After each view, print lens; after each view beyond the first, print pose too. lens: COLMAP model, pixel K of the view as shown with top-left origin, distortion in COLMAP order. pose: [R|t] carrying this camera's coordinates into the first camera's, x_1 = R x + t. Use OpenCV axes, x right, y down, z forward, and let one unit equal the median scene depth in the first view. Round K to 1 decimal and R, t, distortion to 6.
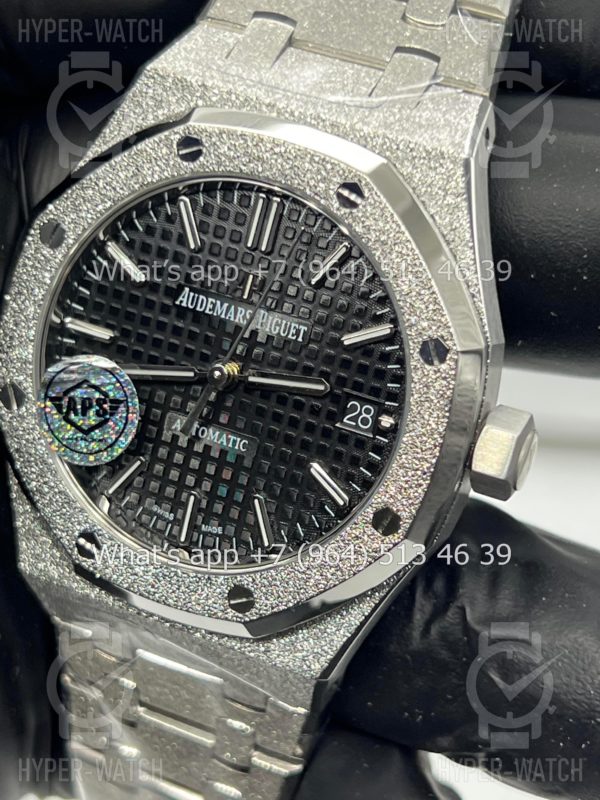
lens RADIAL K [[1880.9, 0, 300.0], [0, 1880.9, 400.0], [0, 0, 1]] dist [0.252198, -0.215262]
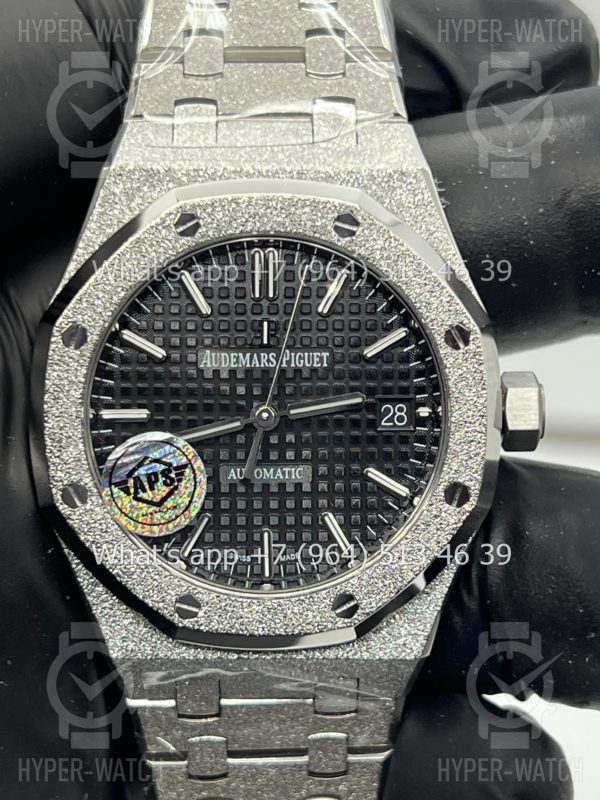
lens RADIAL K [[1880.9, 0, 300.0], [0, 1880.9, 400.0], [0, 0, 1]] dist [0.252198, -0.215262]
pose [[0.904715, -0.268970, 0.330372, -0.379567], [0.291838, 0.956244, -0.020671, 0.006034], [-0.310357, 0.115117, 0.943624, -0.039758]]
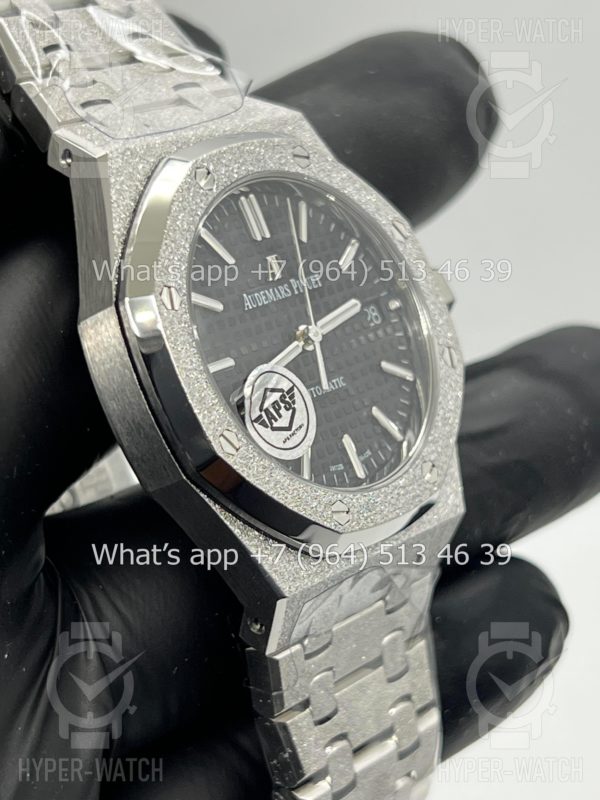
lens RADIAL K [[1880.9, 0, 300.0], [0, 1880.9, 400.0], [0, 0, 1]] dist [0.252198, -0.215262]
pose [[0.290889, -0.372161, 0.881408, -1.094492], [0.588825, 0.795749, 0.141664, -0.151505], [-0.754101, 0.477786, 0.450613, 0.485971]]
